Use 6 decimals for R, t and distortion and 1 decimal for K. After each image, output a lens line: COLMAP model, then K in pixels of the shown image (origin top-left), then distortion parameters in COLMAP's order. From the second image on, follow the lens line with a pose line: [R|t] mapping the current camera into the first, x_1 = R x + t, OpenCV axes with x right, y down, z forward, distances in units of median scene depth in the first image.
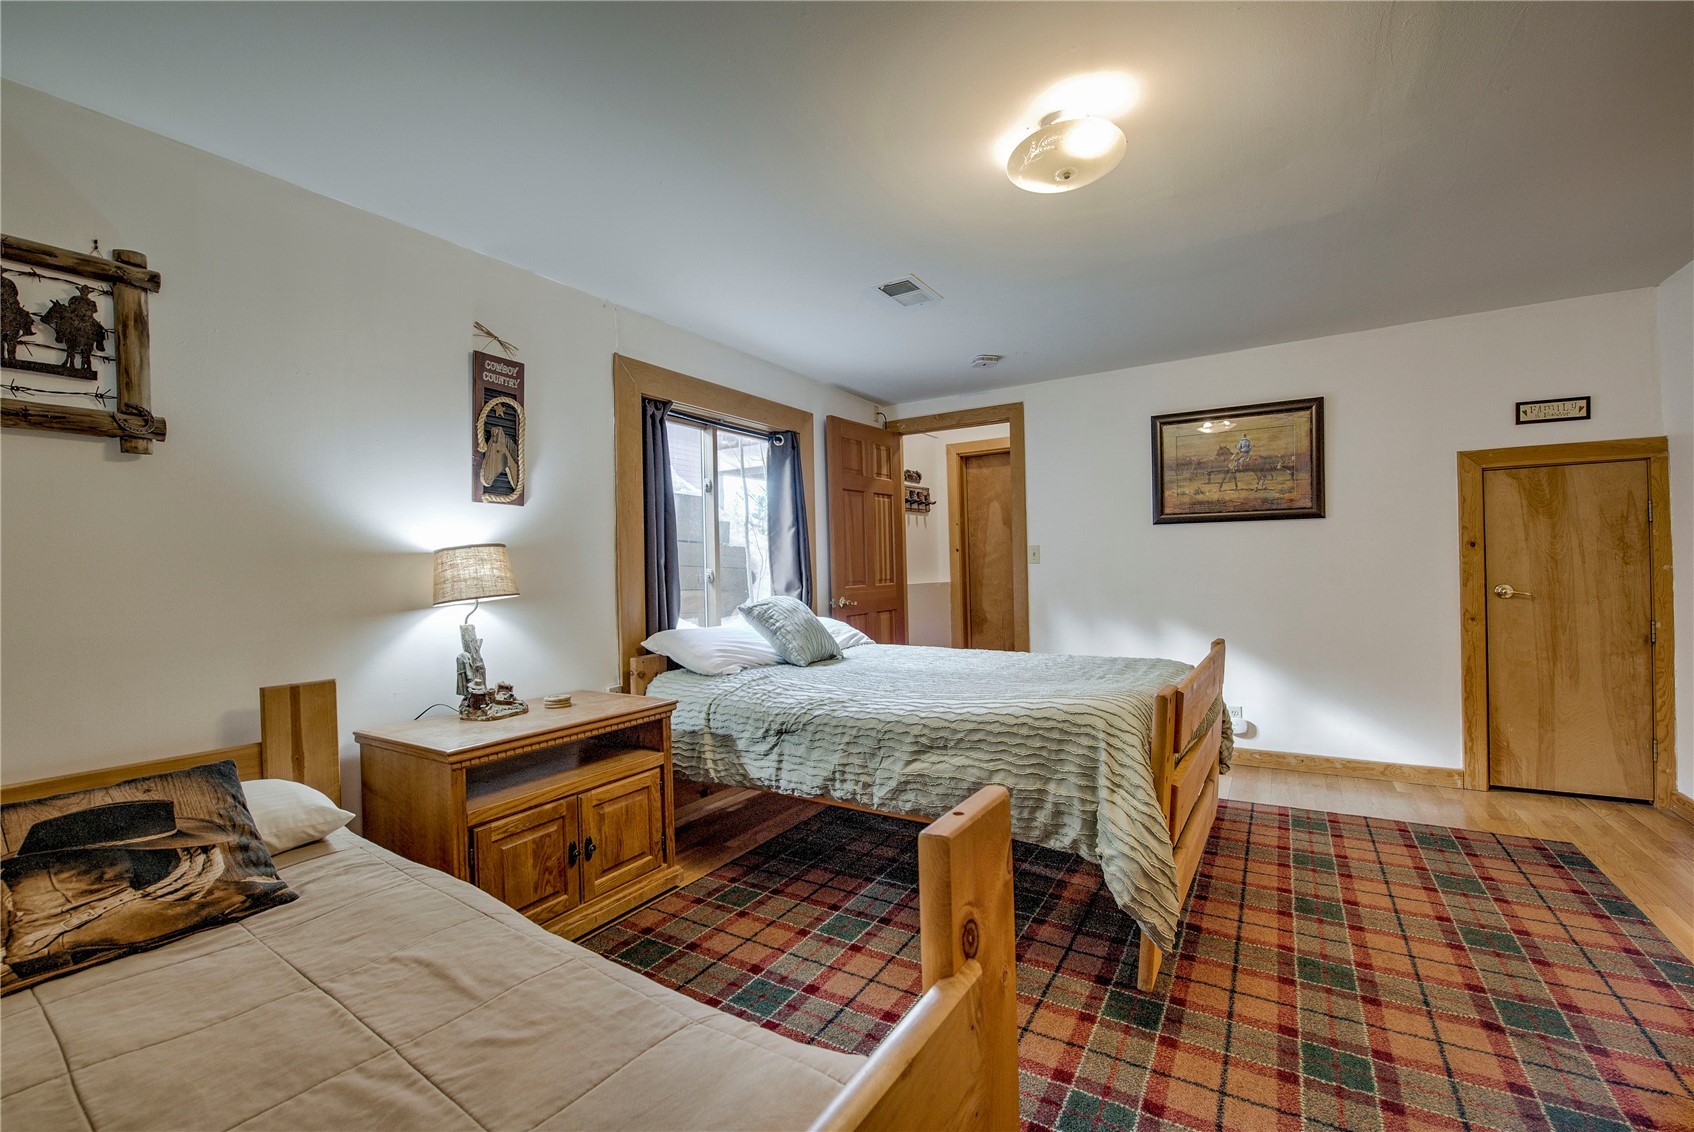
lens RADIAL K [[696.2, 0, 846.6], [0, 696.2, 563.8], [0, 0, 1]] dist [-0.020400, -0.001179]
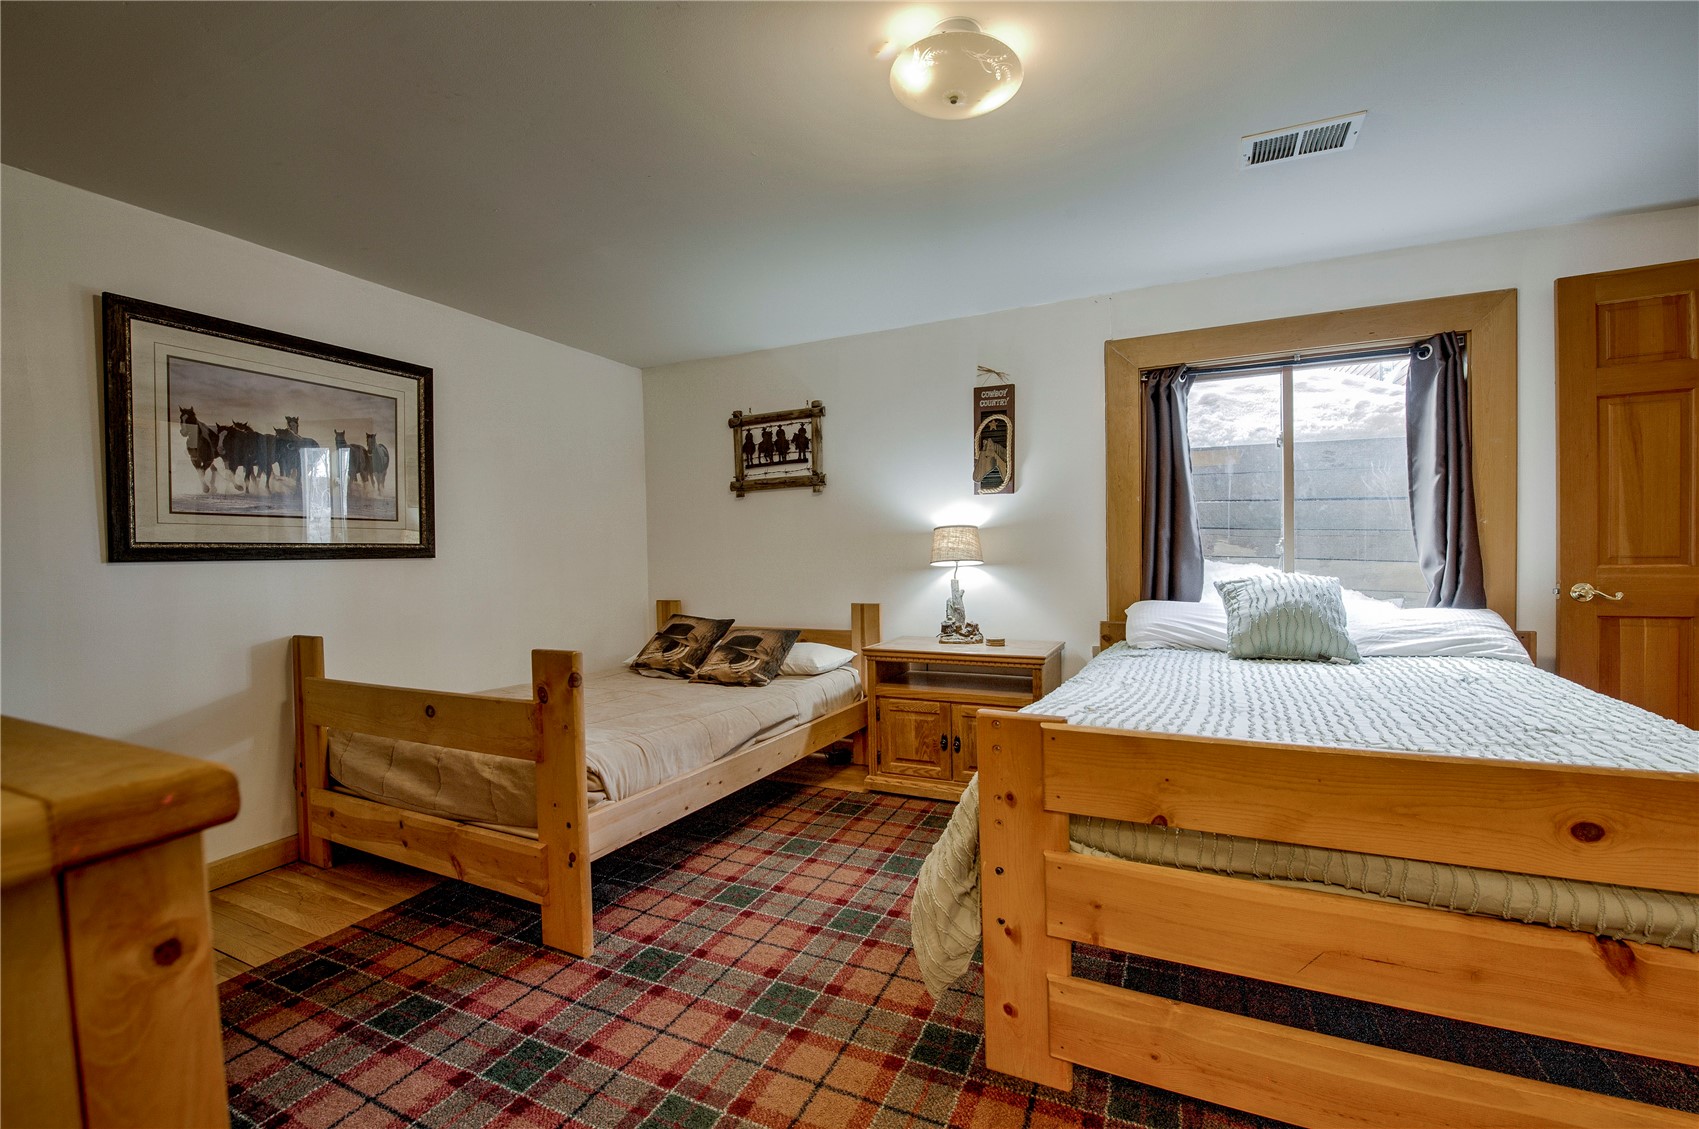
lens RADIAL K [[721.8, 0, 853.9], [0, 721.8, 566.2], [0, 0, 1]] dist [-0.011837, -0.000124]
pose [[0.131477, 0.035166, -0.990695, 0.966211], [0.022812, 0.998999, 0.038489, -0.005424], [0.991057, -0.027660, 0.130543, 0.582404]]
